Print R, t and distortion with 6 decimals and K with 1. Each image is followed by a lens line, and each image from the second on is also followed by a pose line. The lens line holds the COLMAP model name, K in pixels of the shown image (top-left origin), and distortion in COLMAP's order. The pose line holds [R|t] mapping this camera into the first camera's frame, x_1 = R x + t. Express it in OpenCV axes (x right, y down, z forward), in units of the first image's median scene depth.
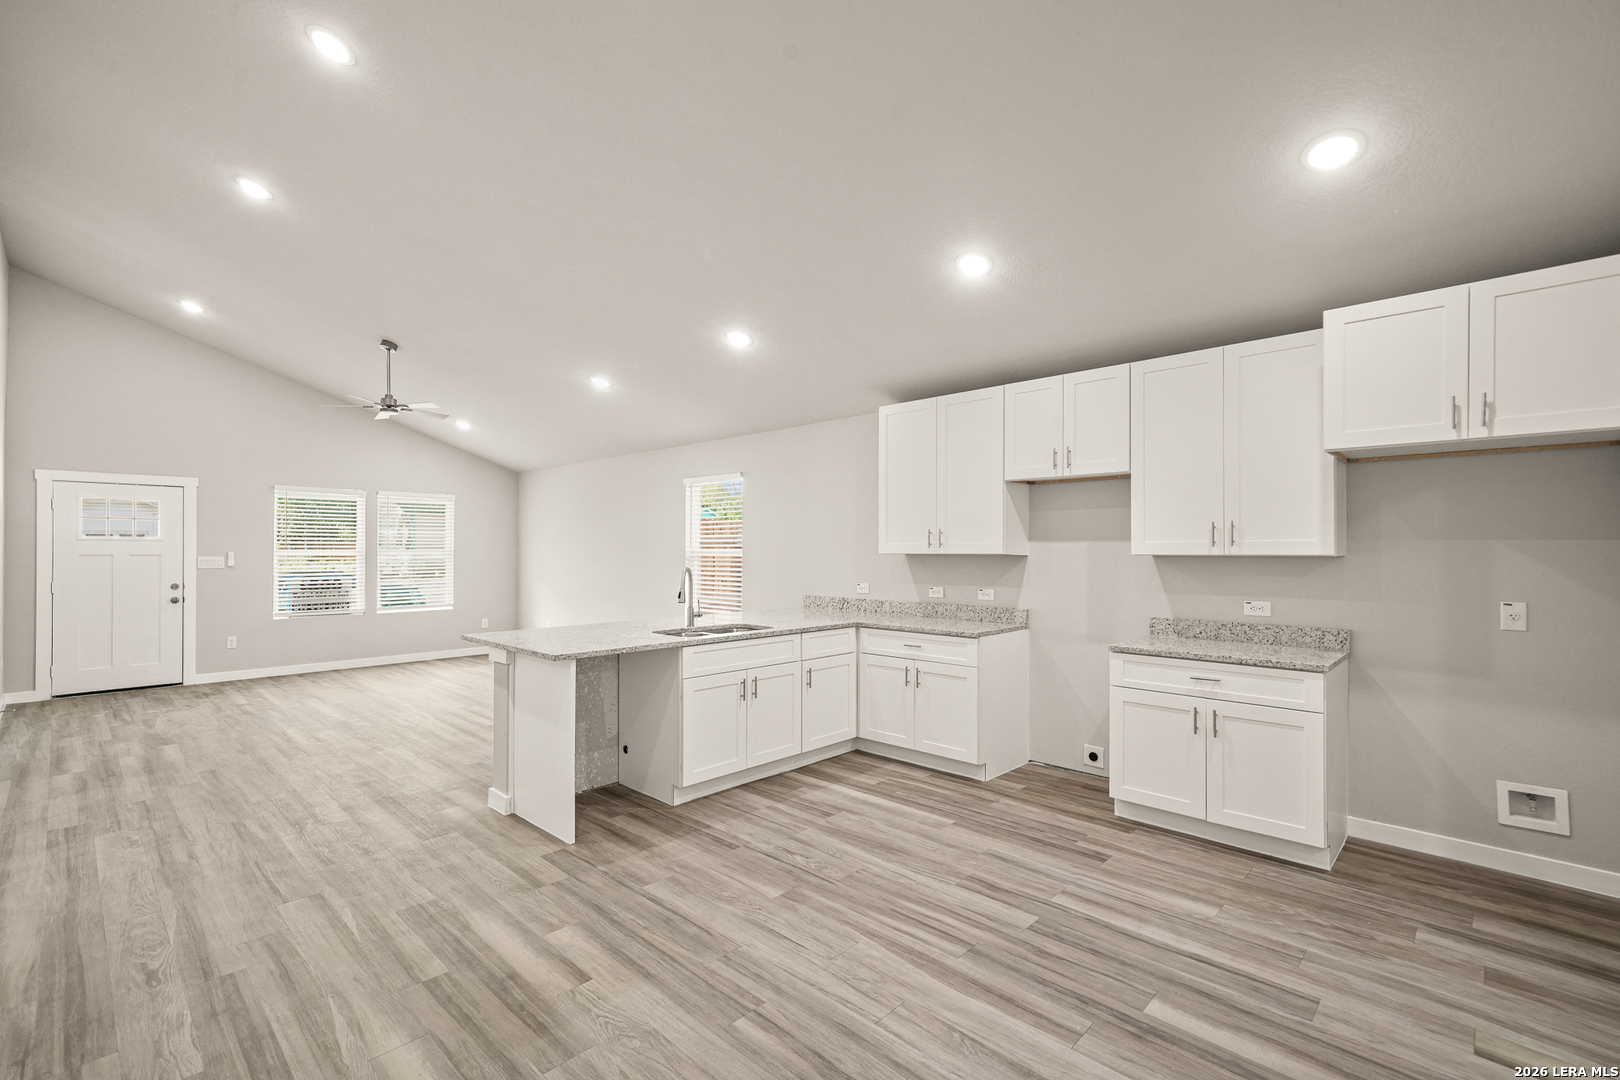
lens RADIAL K [[711.5, 0, 808.1], [0, 711.5, 549.8], [0, 0, 1]] dist [0.006807, 0.000679]
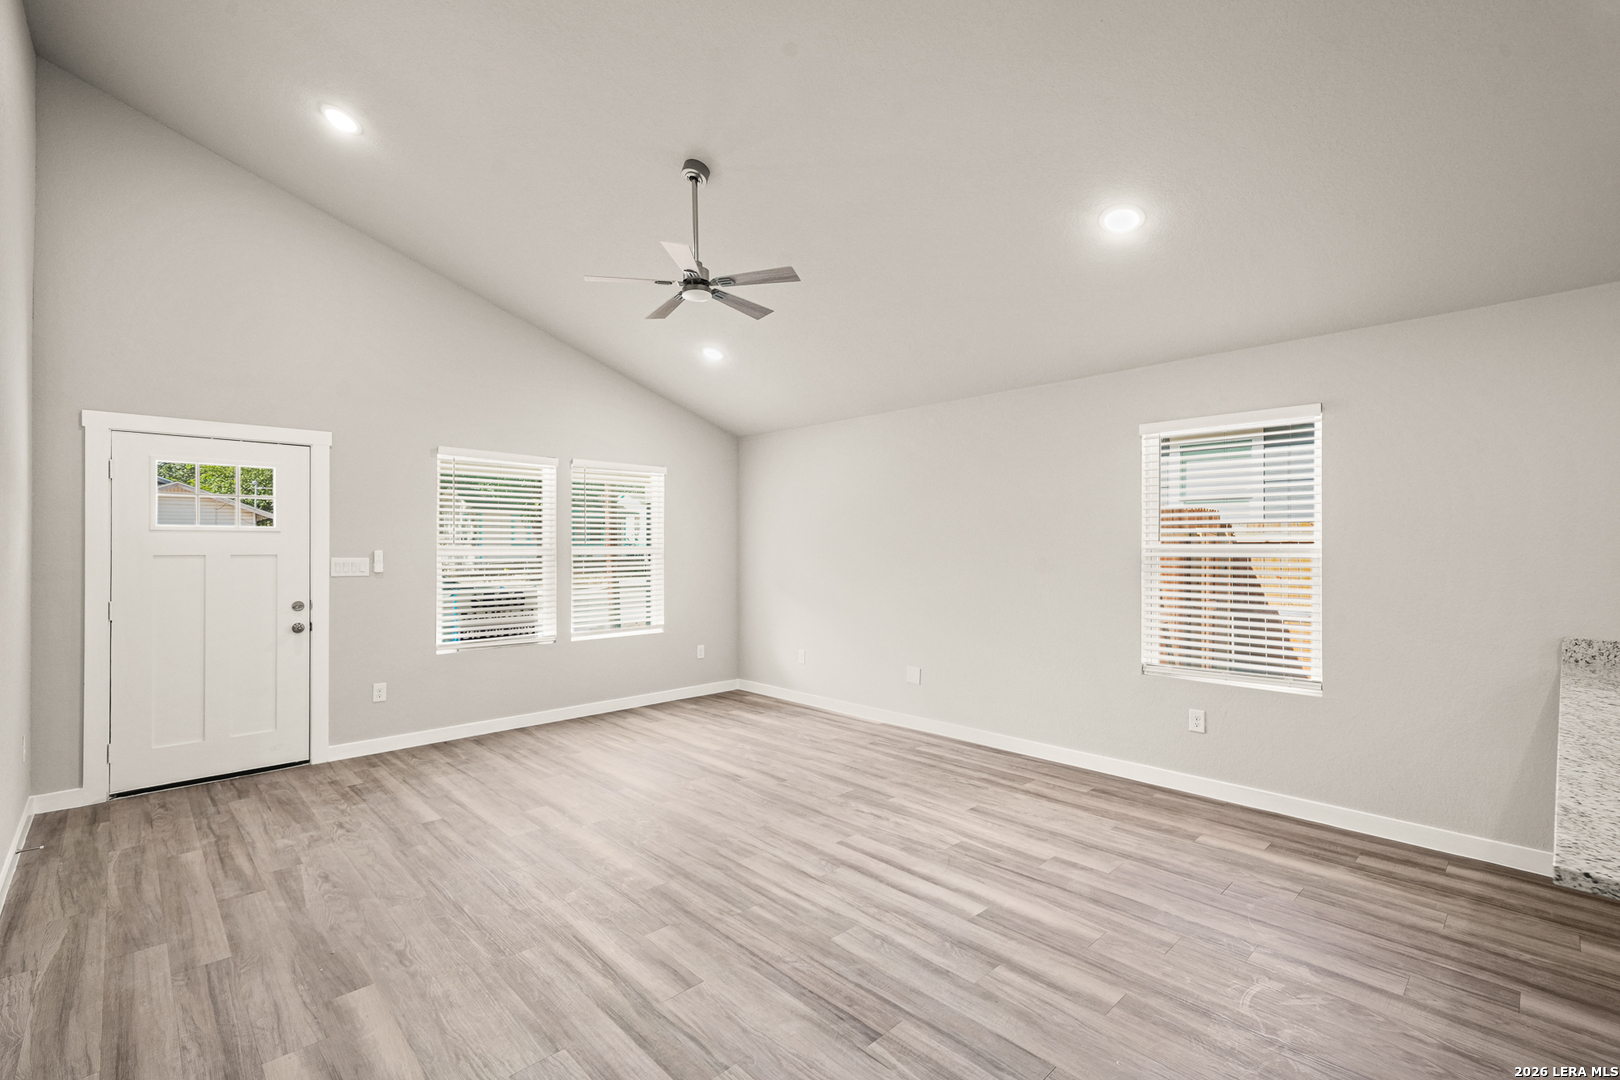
lens RADIAL K [[711.5, 0, 808.1], [0, 711.5, 549.8], [0, 0, 1]] dist [0.006807, 0.000679]
pose [[0.999140, -0.001050, -0.041455, -0.820136], [0.001203, 0.999993, 0.003671, 0.000990], [0.041450, -0.003718, 0.999134, 0.784496]]
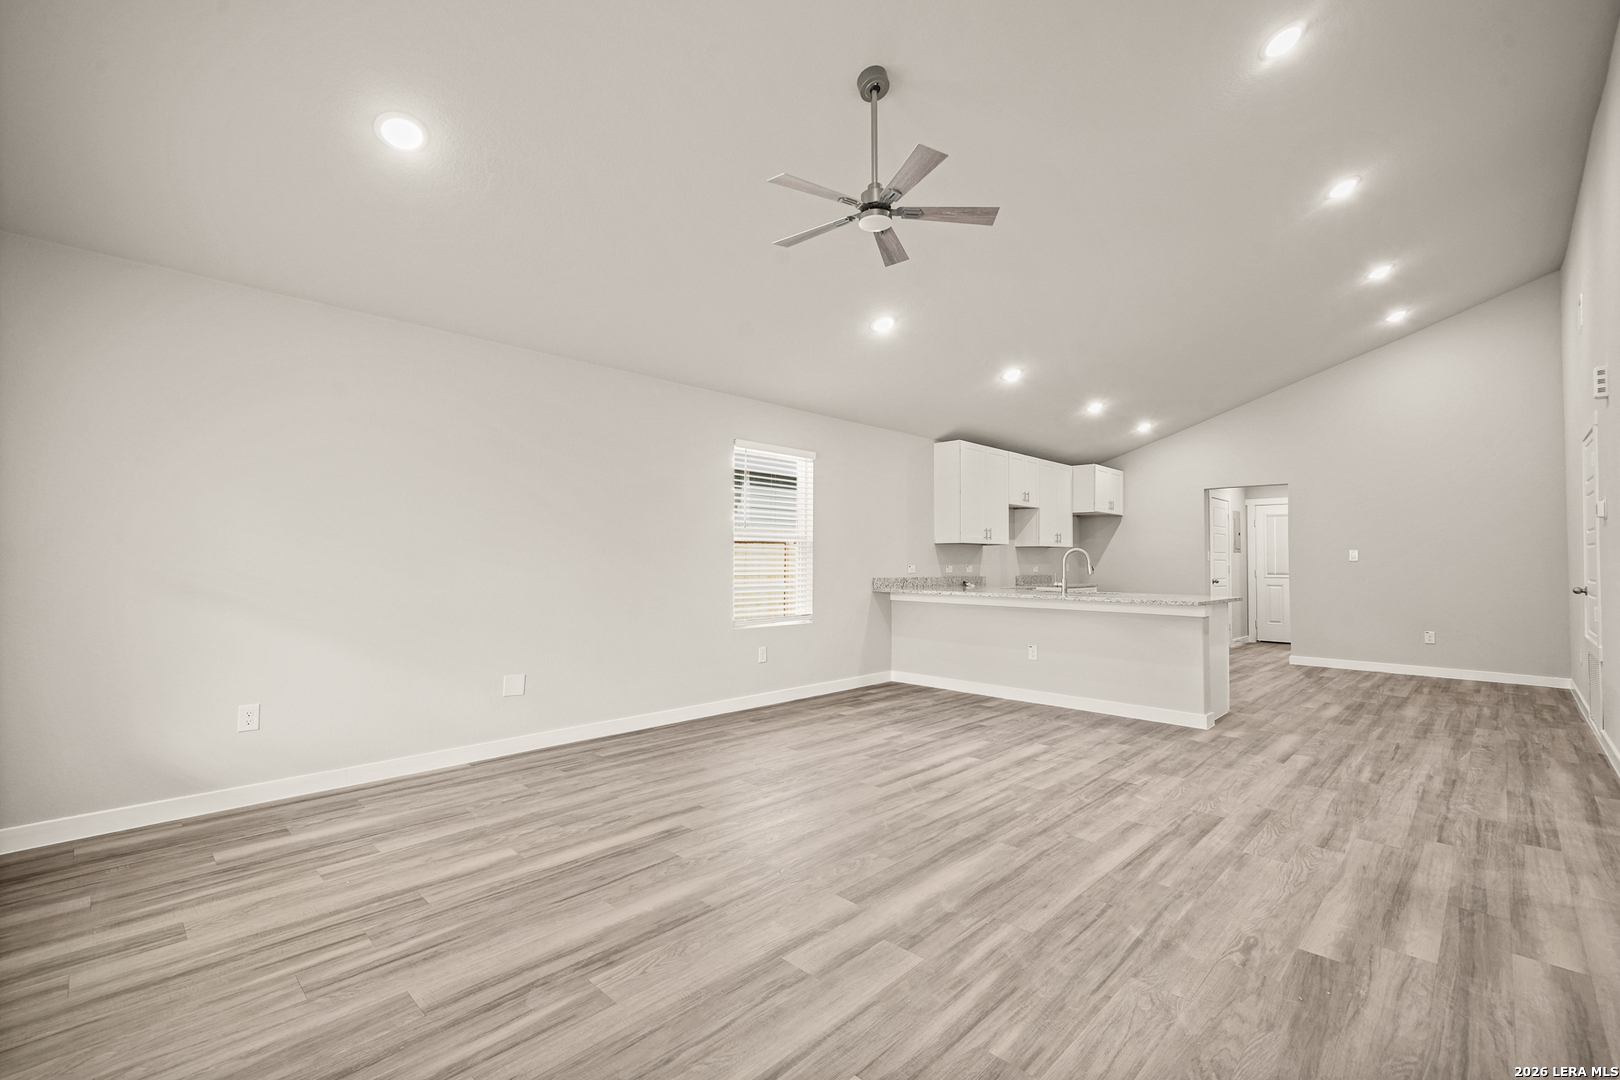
lens RADIAL K [[700.2, 0, 810.0], [0, 700.2, 540.0], [0, 0, 1]] dist [0.006989, 0.001250]
pose [[0.010878, 0.030246, 0.999483, -1.804095], [-0.006610, 0.999523, -0.030176, 0.061415], [-0.999919, -0.006279, 0.011073, 1.770822]]
